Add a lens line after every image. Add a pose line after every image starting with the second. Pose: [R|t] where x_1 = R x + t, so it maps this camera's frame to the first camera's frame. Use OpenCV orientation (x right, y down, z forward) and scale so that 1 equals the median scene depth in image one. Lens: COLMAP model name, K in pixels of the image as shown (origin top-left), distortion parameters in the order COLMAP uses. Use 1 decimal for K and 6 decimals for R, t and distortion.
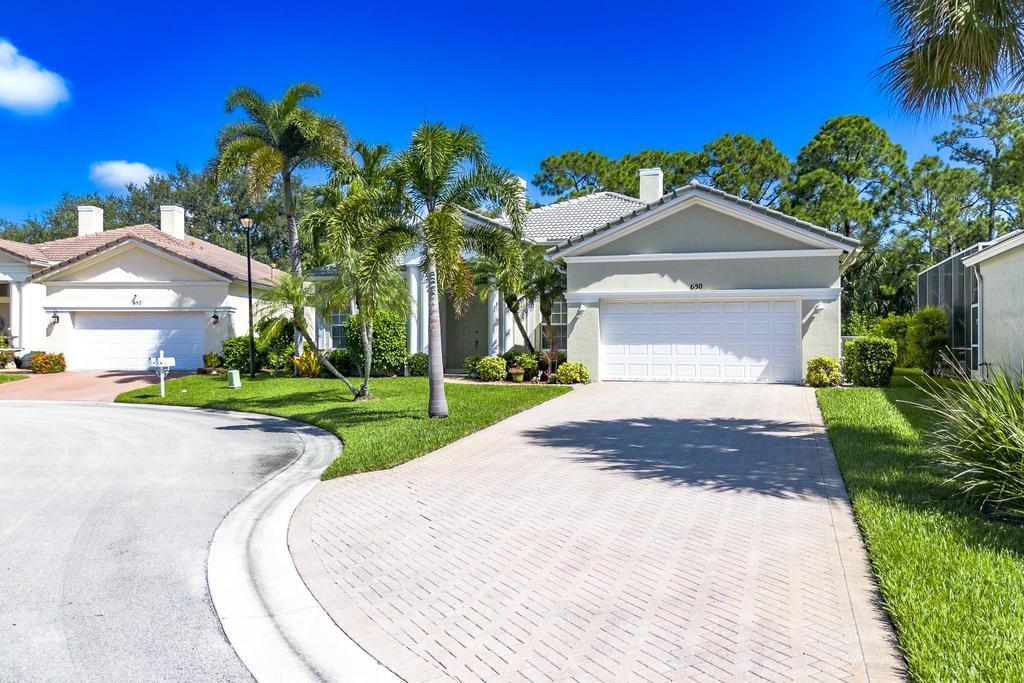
lens RADIAL K [[863.8, 0, 511.3], [0, 863.8, 333.7], [0, 0, 1]] dist [0.062147, -0.058159]
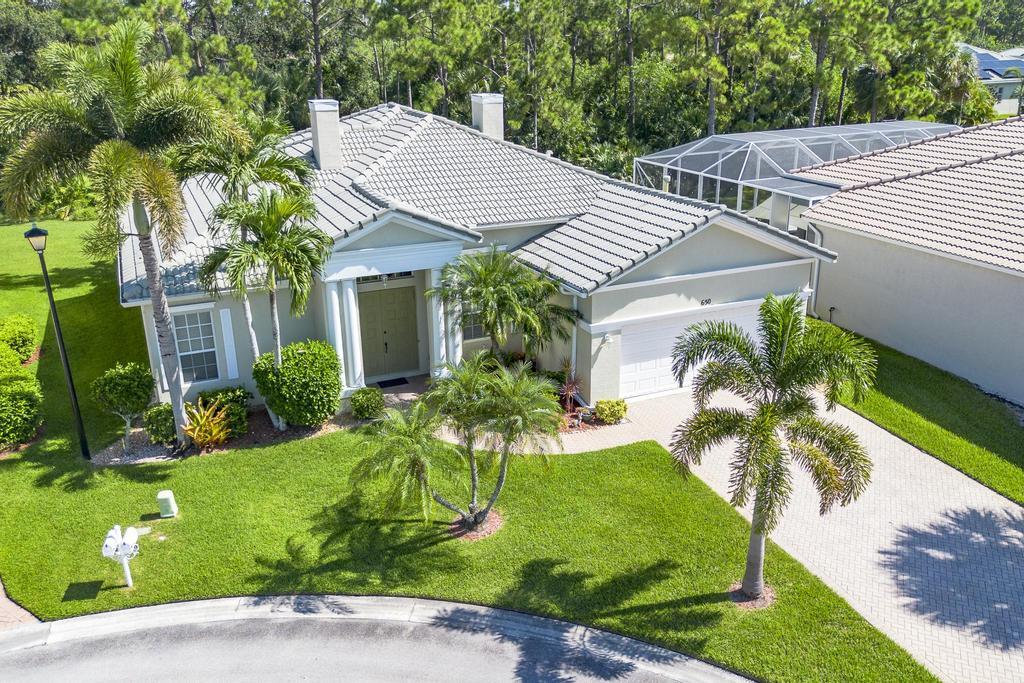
lens RADIAL K [[863.8, 0, 512.6], [0, 863.8, 338.5], [0, 0, 1]] dist [0.062147, -0.058159]
pose [[0.755434, -0.231550, 0.612947, -0.517182], [0.007887, 0.938622, 0.344858, -0.319397], [-0.655177, -0.255683, 0.710893, 0.353690]]
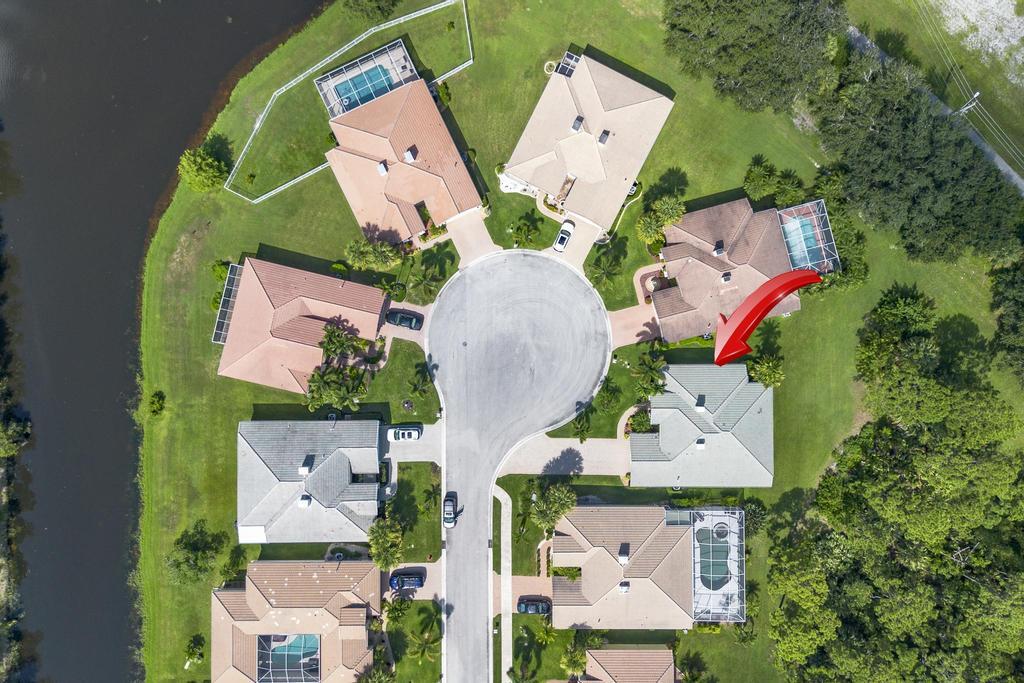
lens RADIAL K [[863.8, 0, 513.2], [0, 863.8, 345.4], [0, 0, 1]] dist [0.062147, -0.058159]
pose [[0.301746, 0.953374, -0.005243, -0.621928], [0.015263, 0.000668, 0.999883, -5.017765], [0.953266, -0.301791, -0.014349, 0.481979]]
